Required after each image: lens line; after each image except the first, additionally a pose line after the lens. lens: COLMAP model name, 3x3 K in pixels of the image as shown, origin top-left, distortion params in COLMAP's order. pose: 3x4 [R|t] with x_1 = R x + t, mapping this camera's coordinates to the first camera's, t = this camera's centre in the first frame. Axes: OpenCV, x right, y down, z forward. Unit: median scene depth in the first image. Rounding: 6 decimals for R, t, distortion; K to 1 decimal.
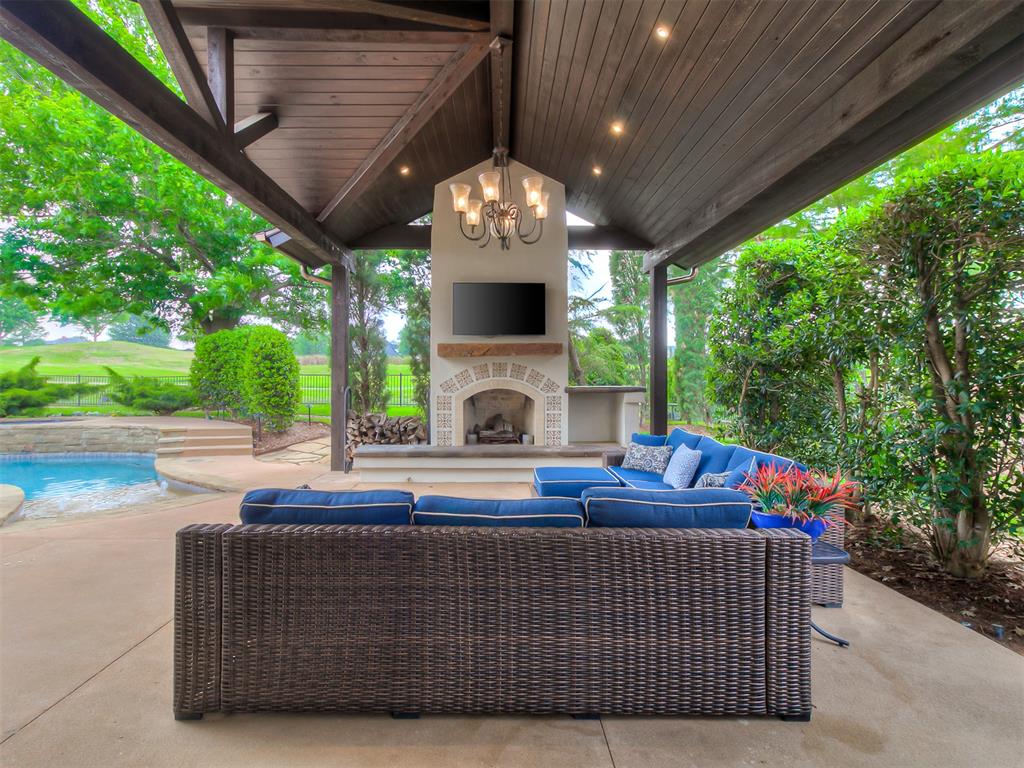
lens RADIAL K [[521.6, 0, 509.1], [0, 521.6, 385.0], [0, 0, 1]] dist [0.003052, 0.006503]
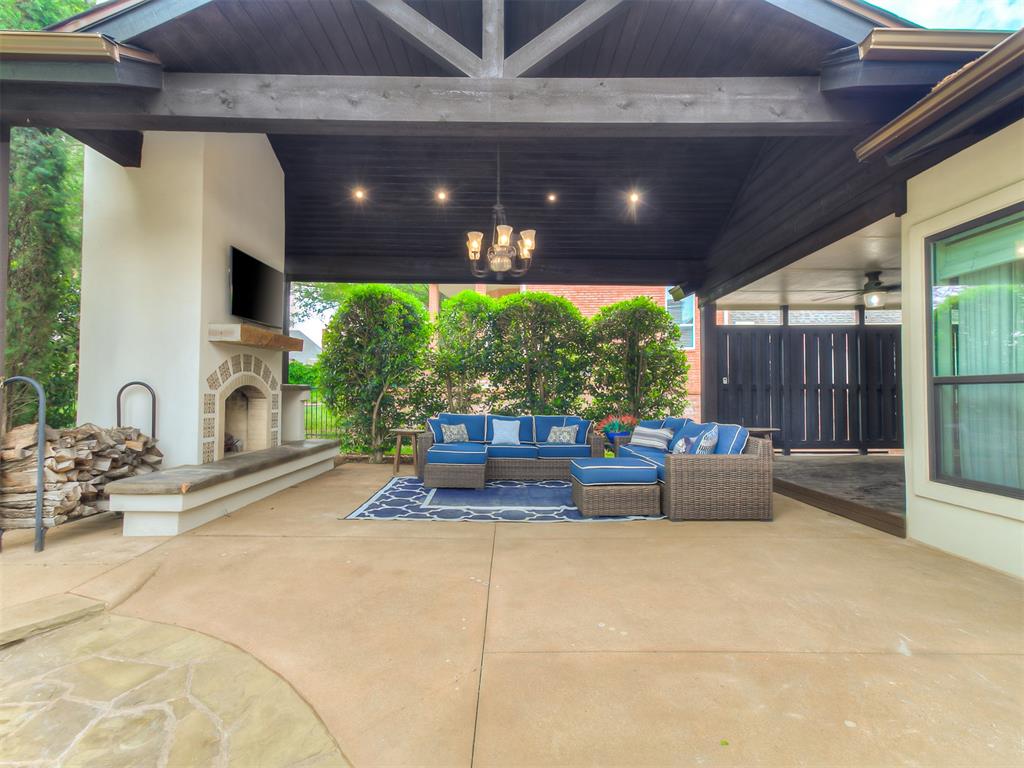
lens RADIAL K [[521.6, 0, 523.6], [0, 521.6, 379.5], [0, 0, 1]] dist [0.003052, 0.006503]
pose [[-0.030464, 0.026038, 0.999197, -0.841293], [-0.001968, 0.999657, -0.026110, 0.017959], [-0.999534, -0.002762, -0.030402, 0.564003]]
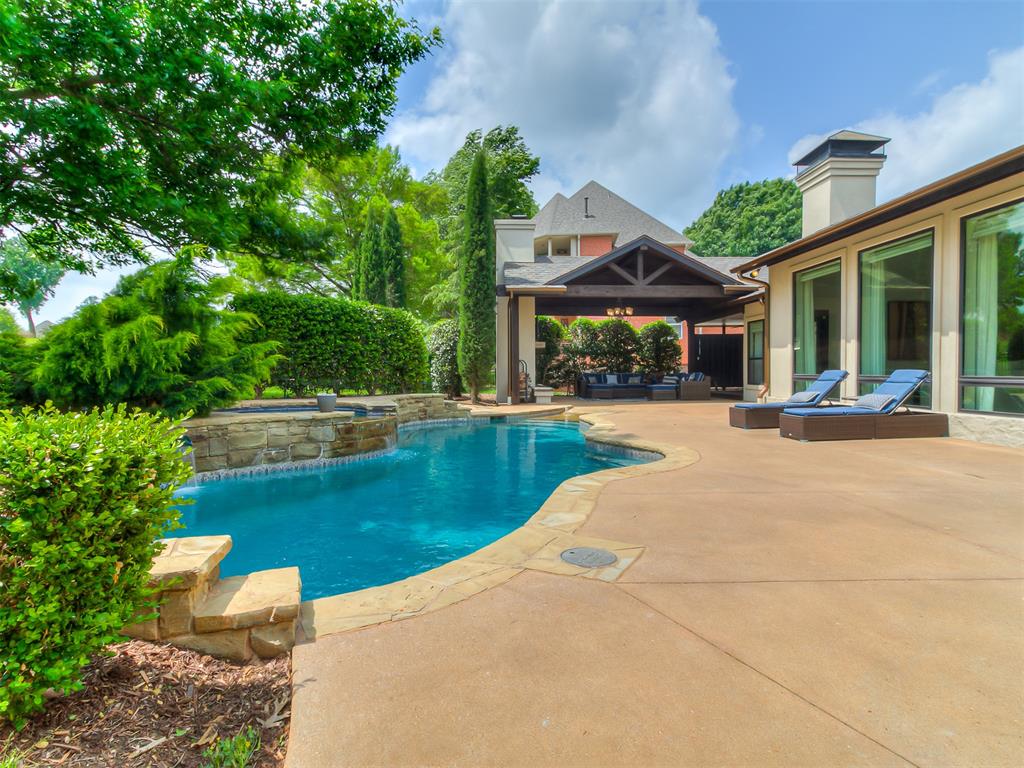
lens RADIAL K [[521.6, 0, 535.9], [0, 521.6, 386.5], [0, 0, 1]] dist [0.003052, 0.006503]
pose [[-0.087039, -0.034563, 0.995605, -2.355821], [0.008596, 0.999335, 0.035444, 0.034465], [-0.996168, 0.011644, -0.086684, 1.168305]]
